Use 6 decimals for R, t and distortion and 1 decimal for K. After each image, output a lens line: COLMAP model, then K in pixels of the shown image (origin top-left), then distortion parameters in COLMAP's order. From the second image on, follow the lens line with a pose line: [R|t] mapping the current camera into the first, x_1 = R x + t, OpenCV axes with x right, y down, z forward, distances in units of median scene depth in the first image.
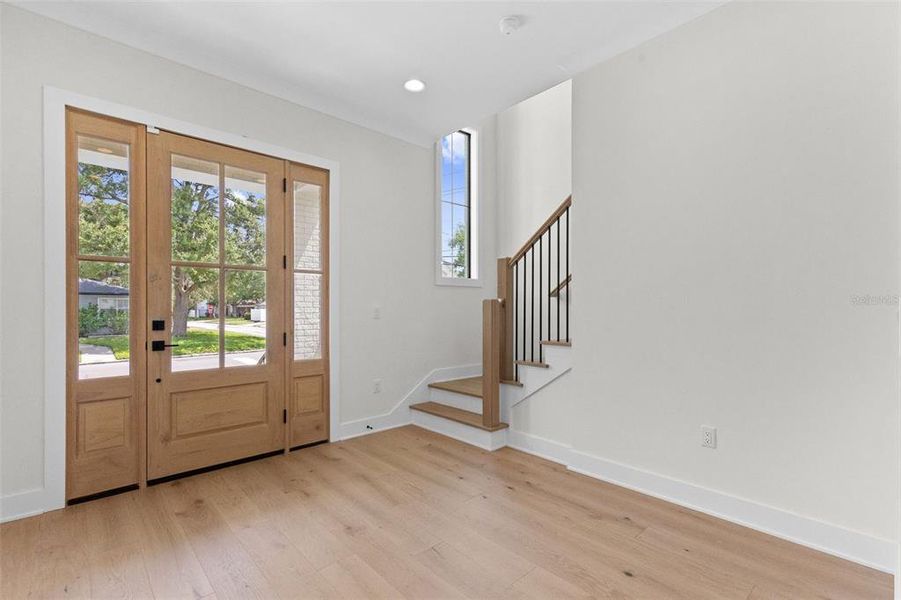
lens RADIAL K [[403.7, 0, 458.1], [0, 403.7, 307.4], [0, 0, 1]] dist [-0.013398, -0.000197]
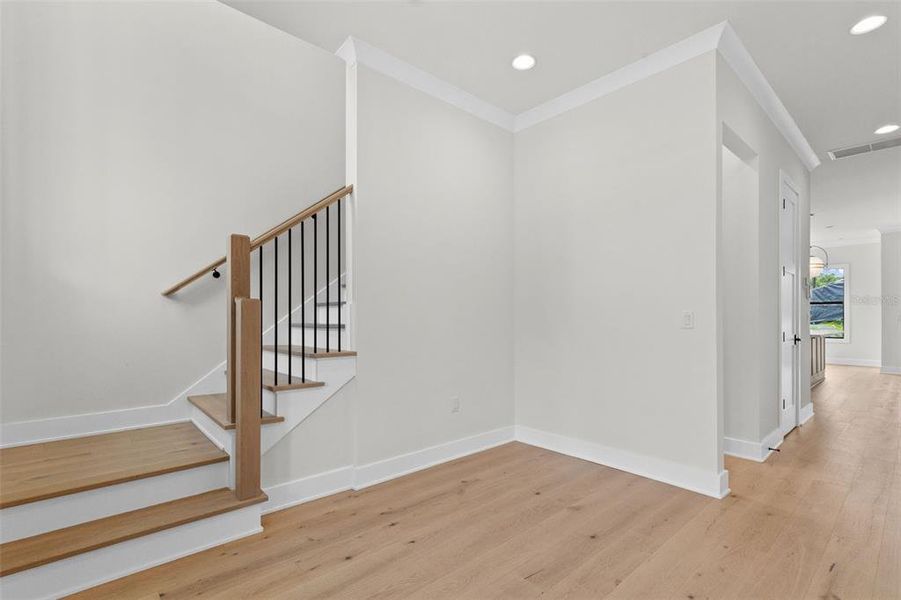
lens RADIAL K [[408.6, 0, 460.2], [0, 408.6, 315.4], [0, 0, 1]] dist [0.000754, -0.000048]
pose [[0.032915, 0.003993, 0.999450, -0.653956], [0.007567, 0.999962, -0.004244, 0.013223], [-0.999429, 0.007703, 0.032884, 0.746838]]
